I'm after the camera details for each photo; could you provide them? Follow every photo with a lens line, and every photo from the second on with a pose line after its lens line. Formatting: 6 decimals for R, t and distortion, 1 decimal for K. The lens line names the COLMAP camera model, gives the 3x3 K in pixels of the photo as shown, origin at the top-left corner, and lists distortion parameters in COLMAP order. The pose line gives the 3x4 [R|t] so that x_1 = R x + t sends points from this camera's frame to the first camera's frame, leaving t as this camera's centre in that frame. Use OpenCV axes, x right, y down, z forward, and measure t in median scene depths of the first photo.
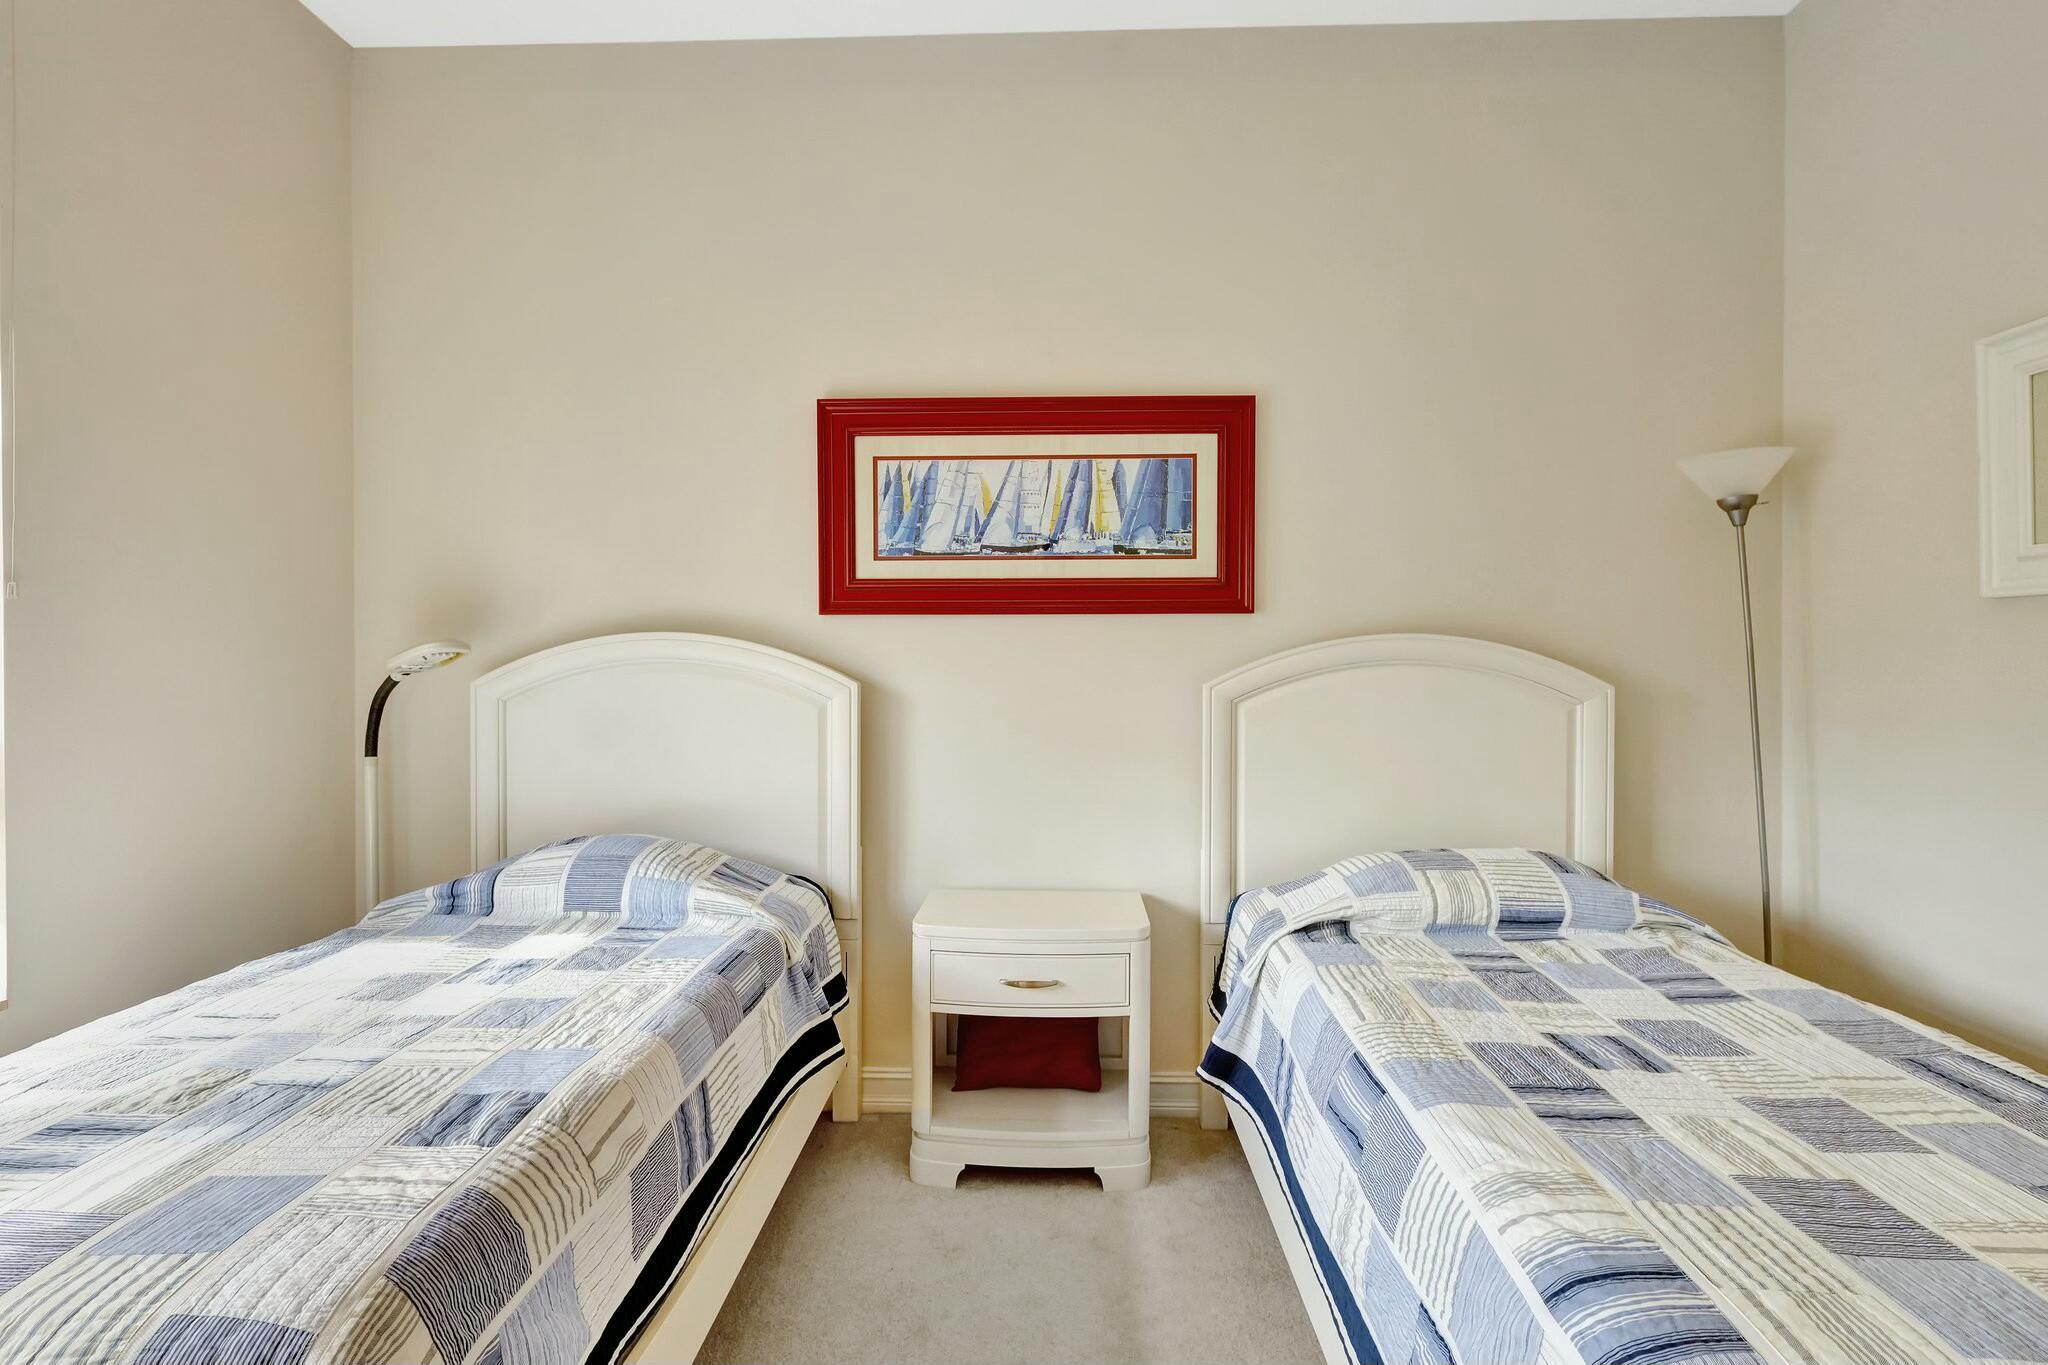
lens RADIAL K [[1001.3, 0, 1013.4], [0, 1001.3, 669.6], [0, 0, 1]] dist [-0.001011, -0.000686]
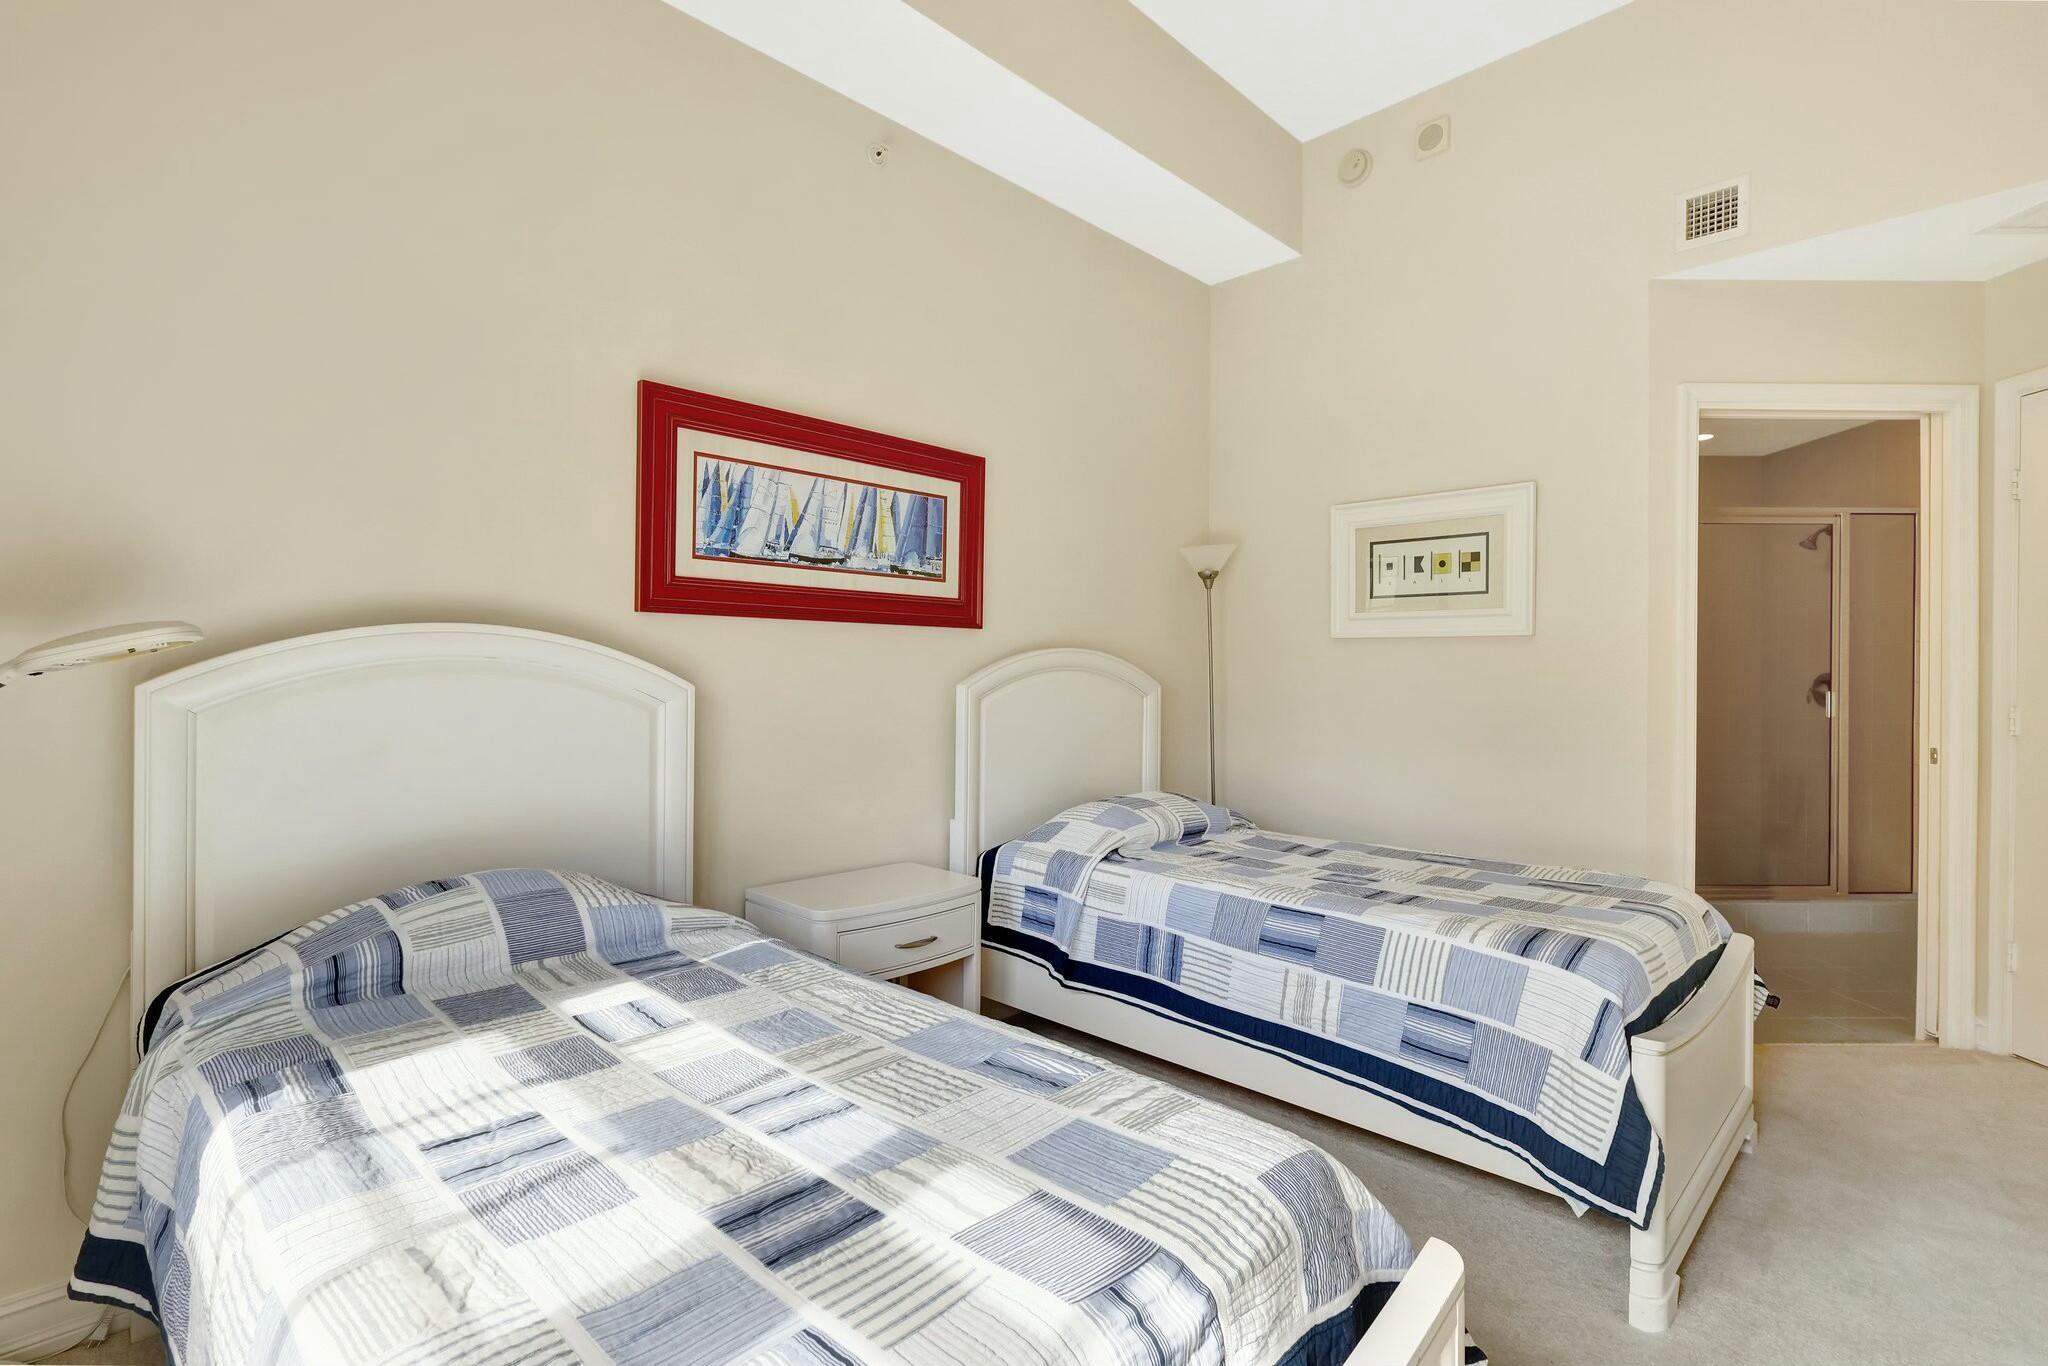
lens RADIAL K [[1001.3, 0, 1012.0], [0, 1001.3, 680.4], [0, 0, 1]] dist [-0.001011, -0.000686]
pose [[0.659027, -0.000568, 0.752119, -0.672414], [-0.006208, 0.999962, 0.006195, 0.000785], [-0.752093, -0.008752, 0.658998, 0.131452]]
